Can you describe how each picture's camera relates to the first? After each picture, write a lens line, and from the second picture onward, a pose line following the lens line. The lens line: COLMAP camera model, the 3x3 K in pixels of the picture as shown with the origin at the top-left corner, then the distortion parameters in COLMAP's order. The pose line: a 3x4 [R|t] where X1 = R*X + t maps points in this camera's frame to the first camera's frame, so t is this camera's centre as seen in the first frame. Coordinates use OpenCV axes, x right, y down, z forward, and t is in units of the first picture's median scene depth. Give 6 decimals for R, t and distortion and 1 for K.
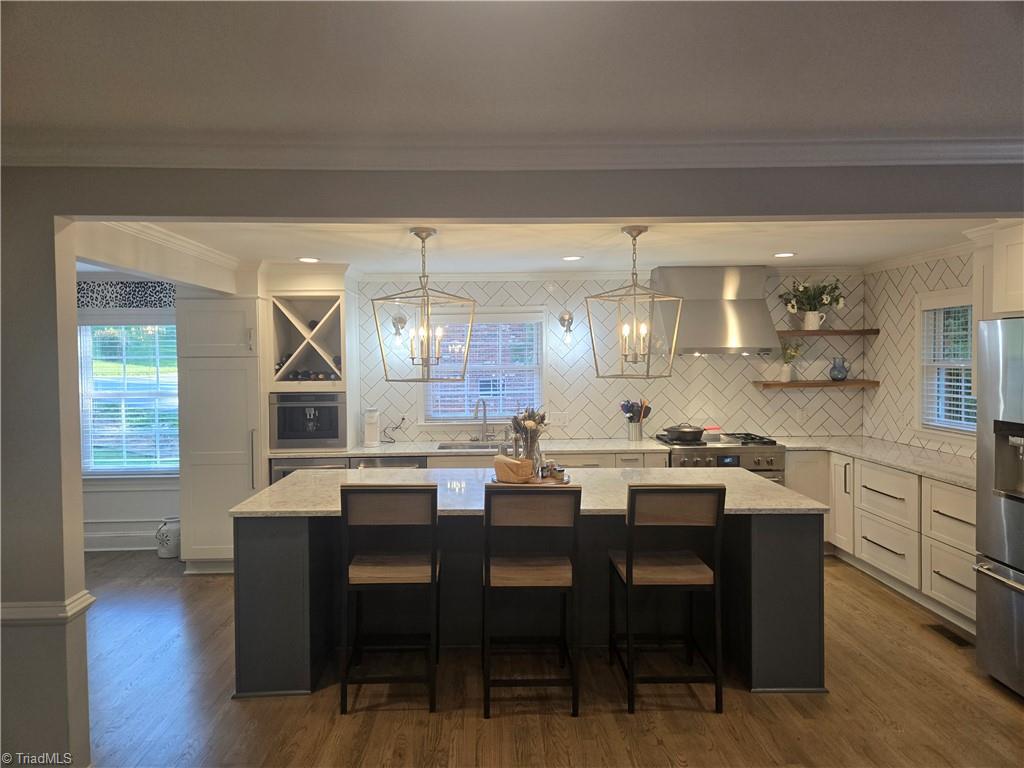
lens RADIAL K [[674.6, 0, 512.0], [0, 674.6, 384.0], [0, 0, 1]] dist [0.068524, -0.051527]
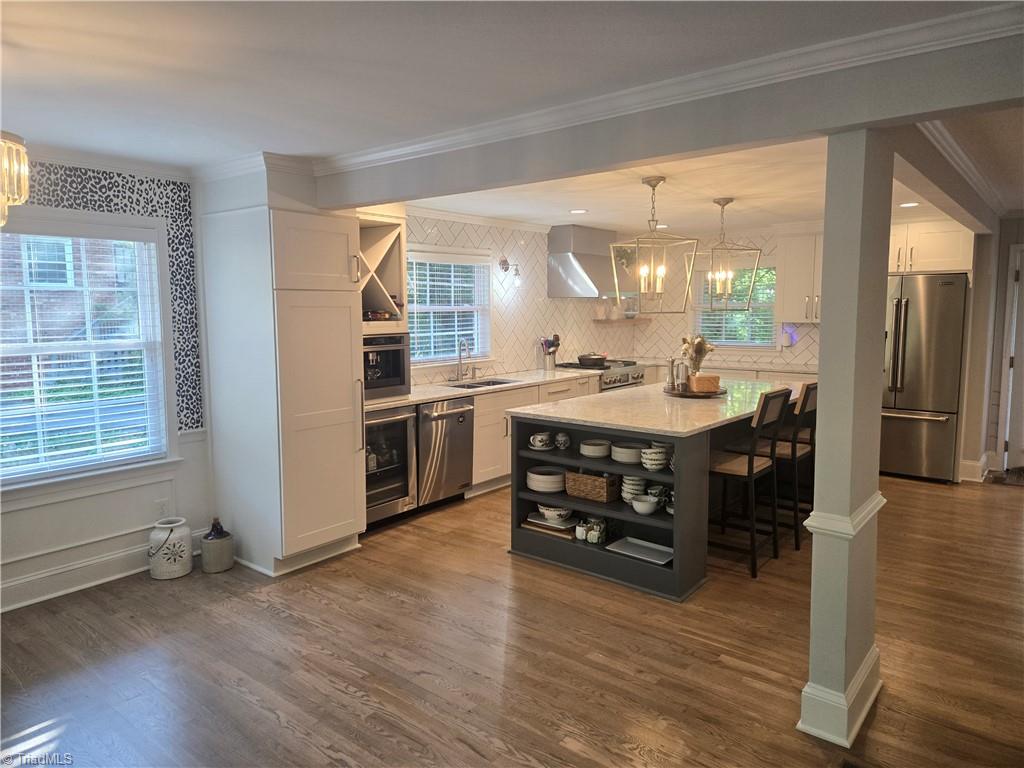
lens RADIAL K [[667.0, 0, 509.8], [0, 667.0, 375.6], [0, 0, 1]] dist [0.068959, -0.047317]
pose [[0.657400, -0.072073, 0.750087, -0.826209], [0.031133, 0.997163, 0.068528, 0.011717], [-0.752898, -0.021698, 0.657779, 0.310872]]
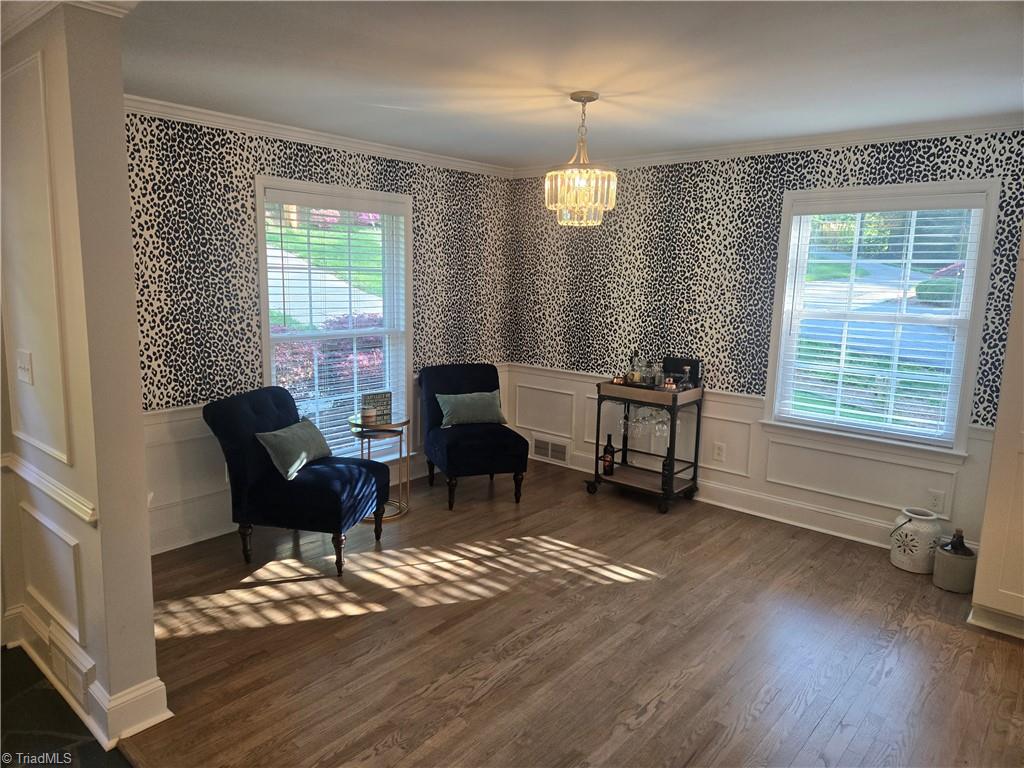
lens RADIAL K [[674.6, 0, 512.0], [0, 674.6, 384.0], [0, 0, 1]] dist [0.068524, -0.051527]
pose [[0.742342, 0.137005, -0.655865, -0.395514], [-0.056844, 0.988220, 0.142092, 0.004881], [0.667606, -0.068199, 0.741385, 0.286664]]
